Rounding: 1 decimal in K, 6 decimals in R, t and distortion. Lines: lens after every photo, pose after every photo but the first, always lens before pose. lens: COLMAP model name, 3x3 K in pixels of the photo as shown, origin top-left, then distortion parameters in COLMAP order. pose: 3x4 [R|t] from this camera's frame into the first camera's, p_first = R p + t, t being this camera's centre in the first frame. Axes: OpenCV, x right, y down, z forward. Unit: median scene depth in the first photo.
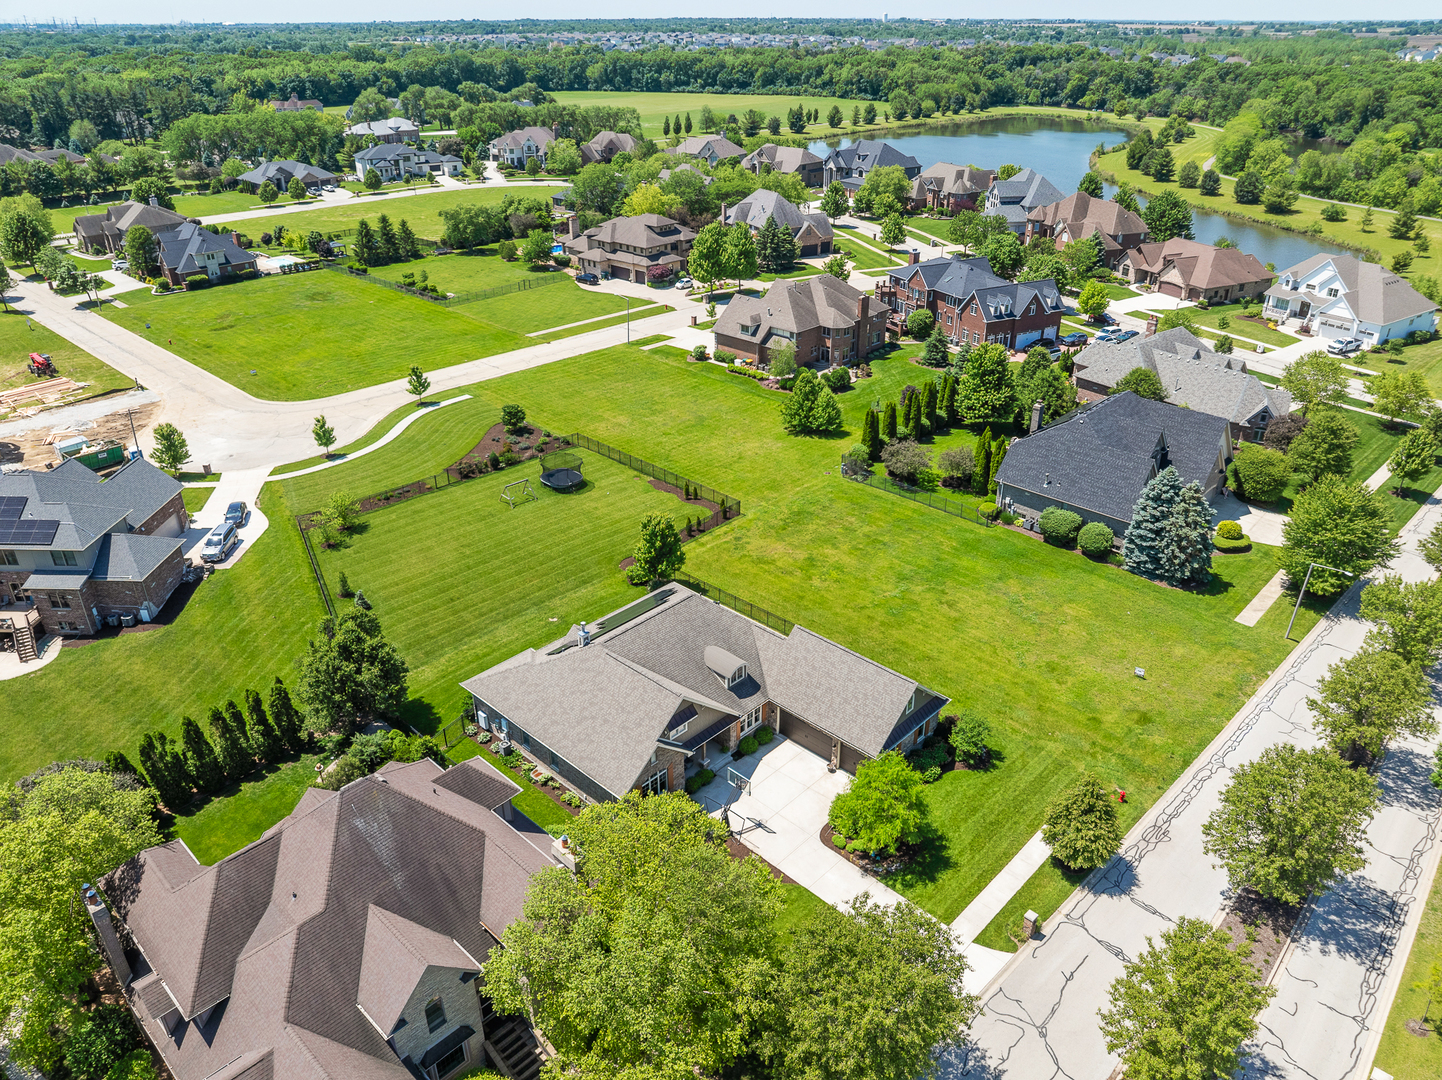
lens RADIAL K [[1005.1, 0, 725.4], [0, 1005.1, 538.5], [0, 0, 1]] dist [-0.042011, 0.001266]
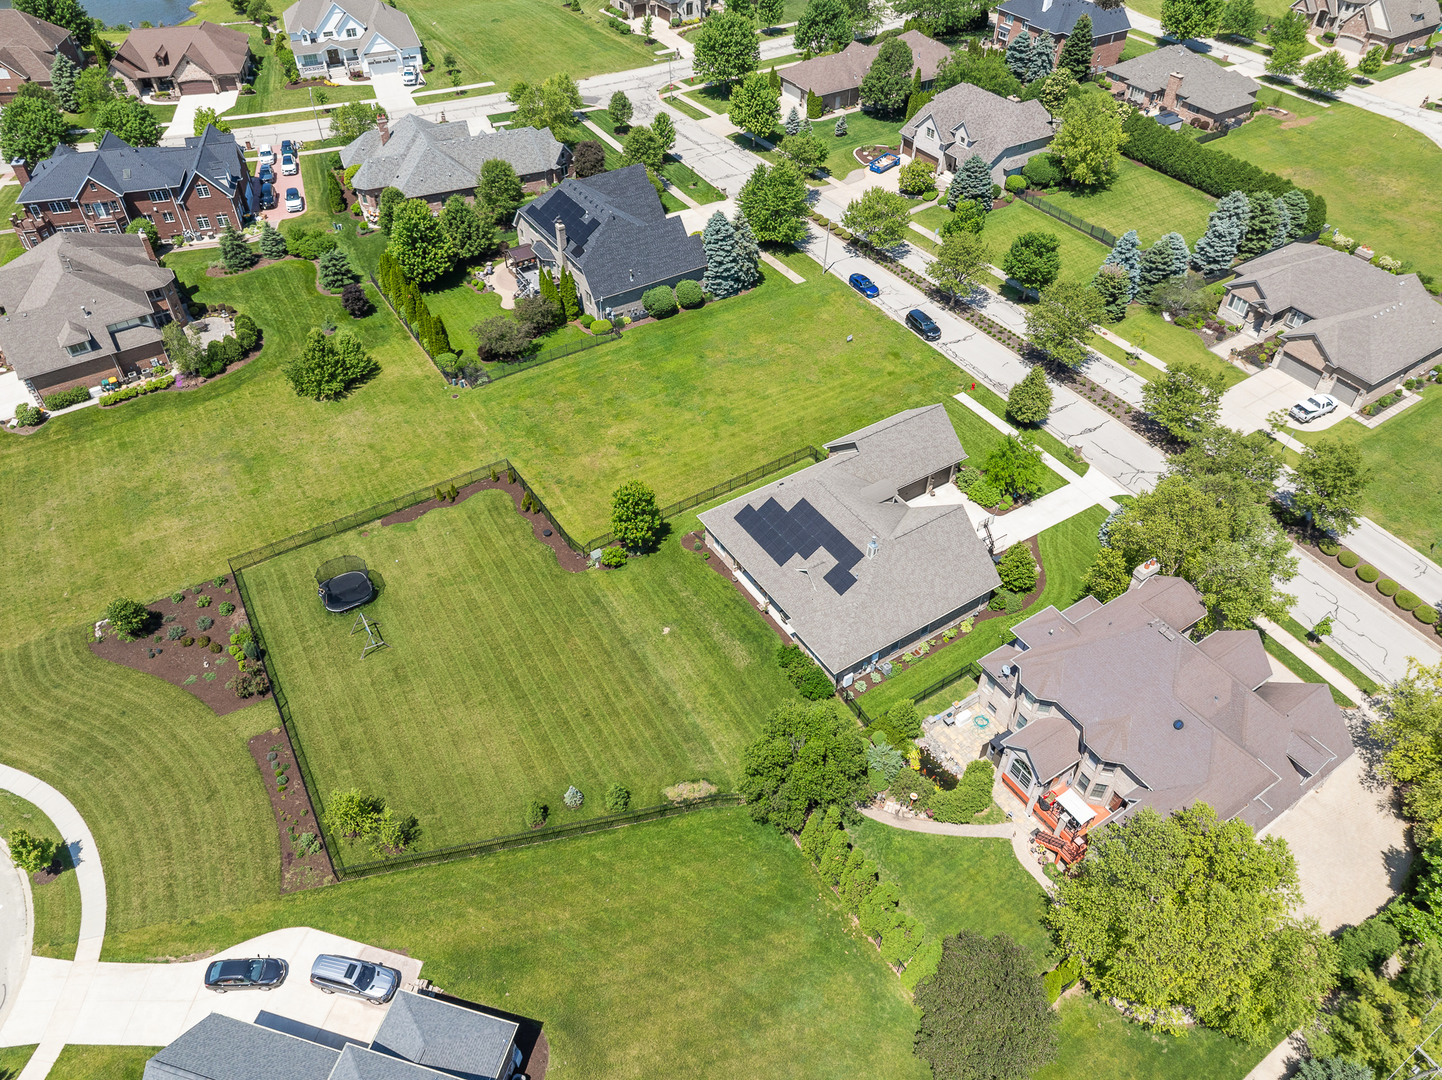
lens RADIAL K [[1005.1, 0, 725.4], [0, 1005.1, 538.5], [0, 0, 1]] dist [-0.042011, 0.001266]
pose [[0.236159, -0.671478, 0.702387, -0.514047], [0.443611, 0.717613, 0.536881, -0.315957], [-0.864545, 0.184797, 0.467346, 0.316293]]
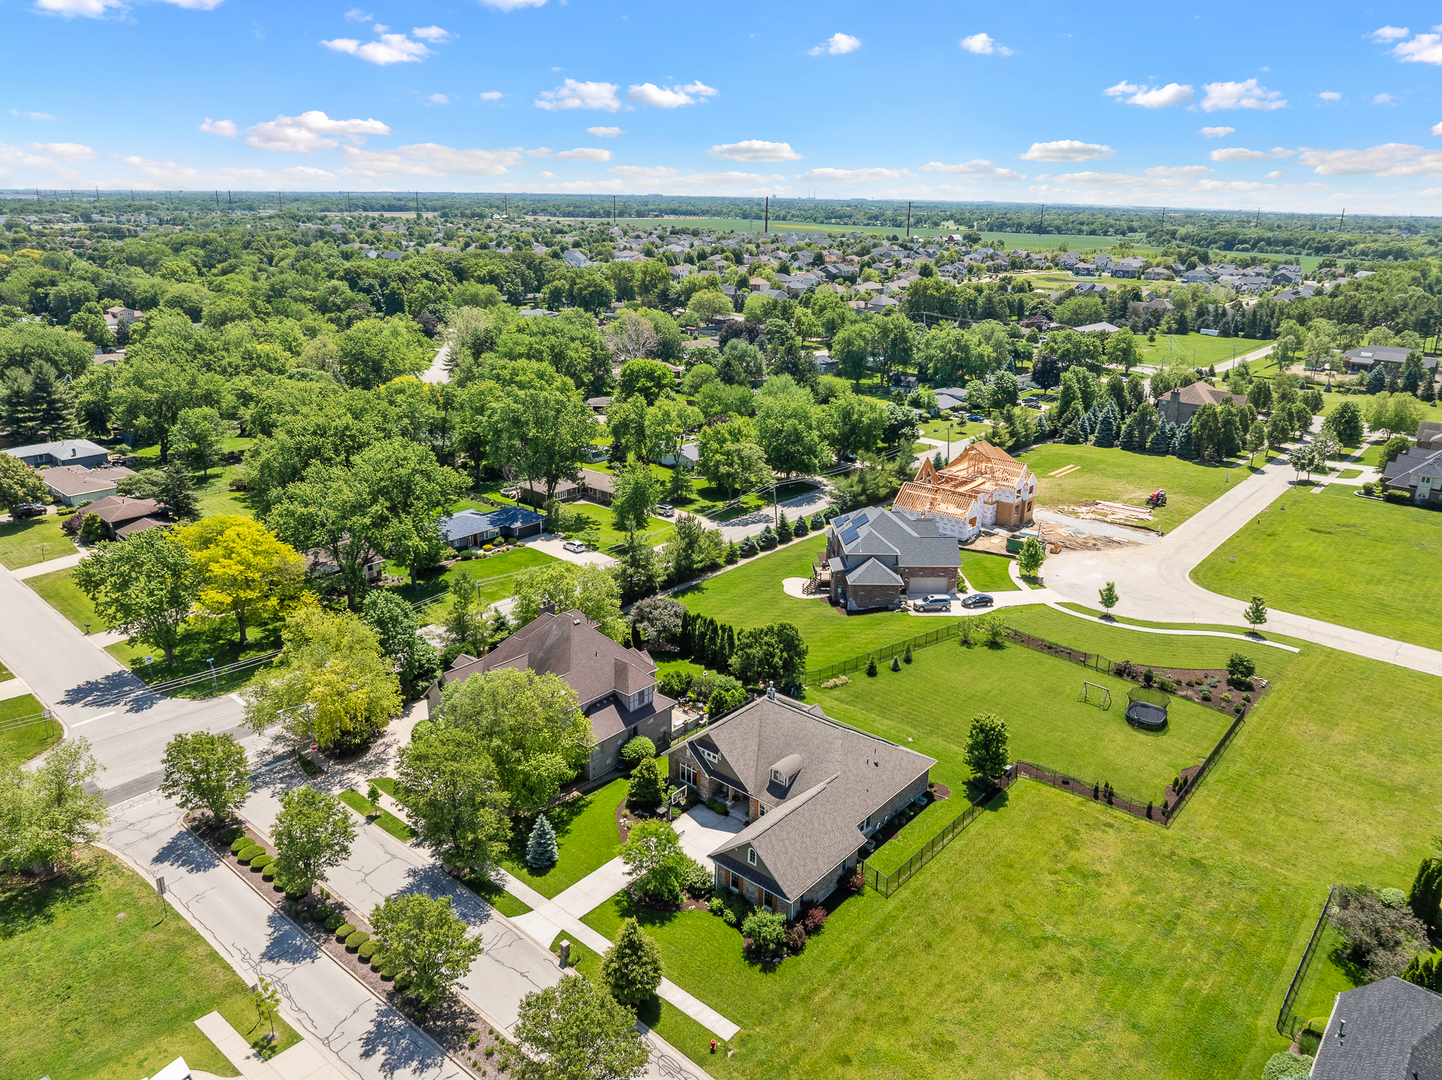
lens RADIAL K [[1005.1, 0, 725.4], [0, 1005.1, 538.5], [0, 0, 1]] dist [-0.042011, 0.001266]
pose [[0.048944, 0.321871, -0.945518, 0.601943], [-0.475781, 0.839862, 0.261276, -0.226880], [0.878201, 0.437071, 0.194246, 0.293872]]
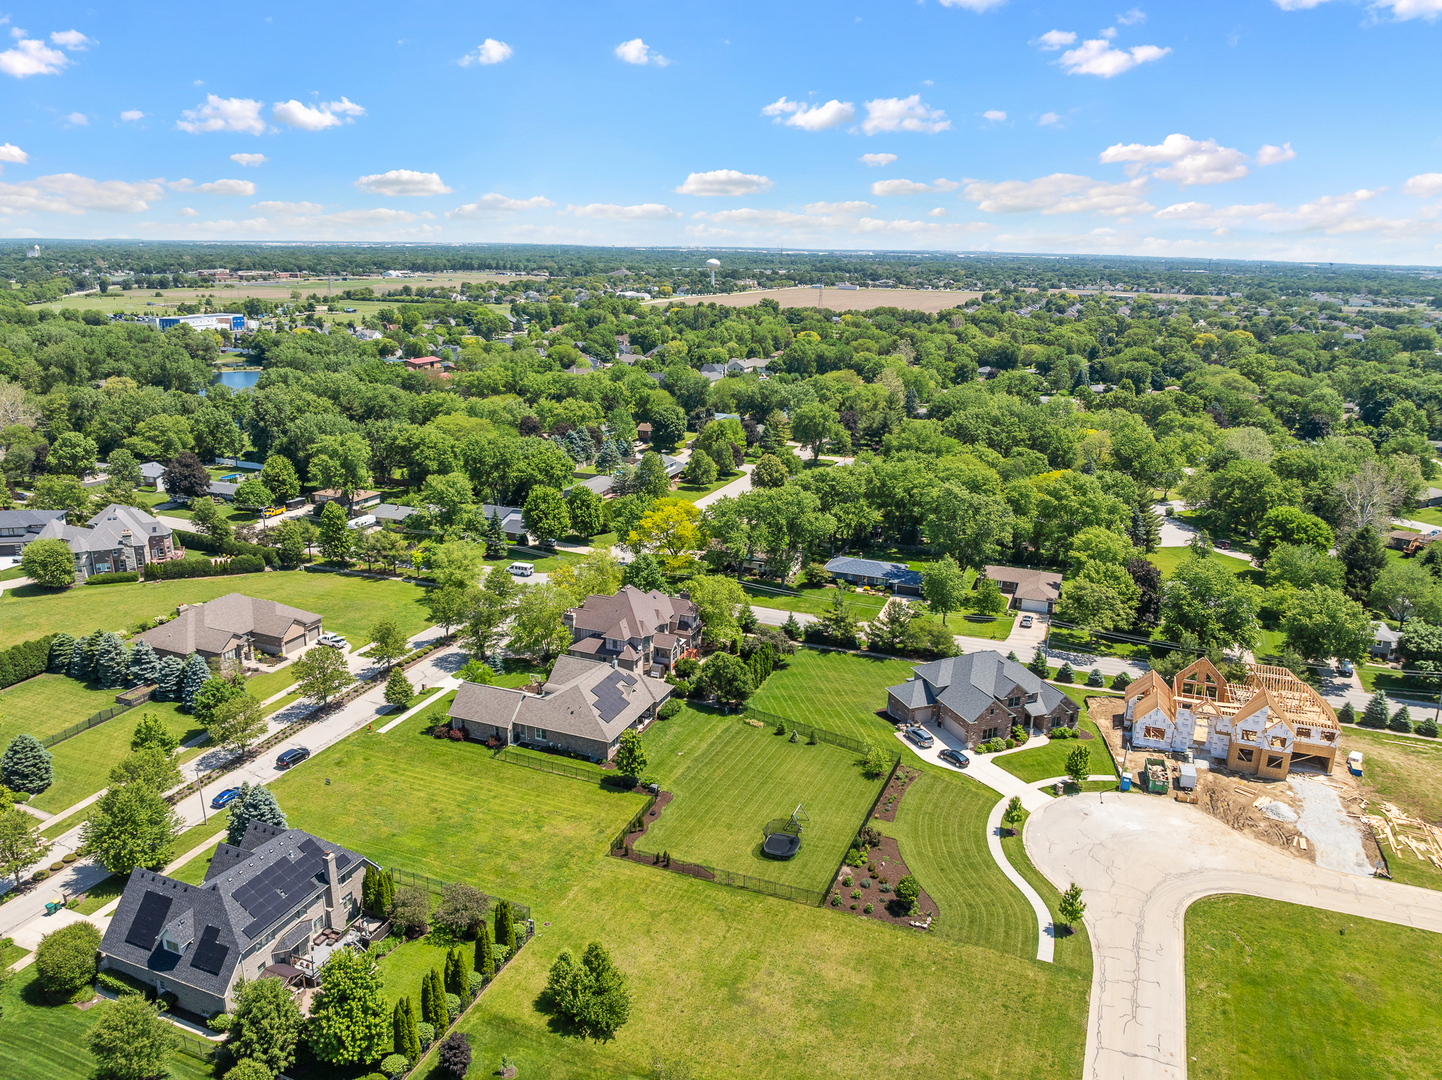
lens RADIAL K [[1005.1, 0, 725.4], [0, 1005.1, 538.5], [0, 0, 1]] dist [-0.042011, 0.001266]
pose [[-0.925820, 0.089520, -0.367210, 0.224860], [-0.190466, 0.728670, 0.657847, -0.855307], [0.326466, 0.678989, -0.657567, 1.239792]]
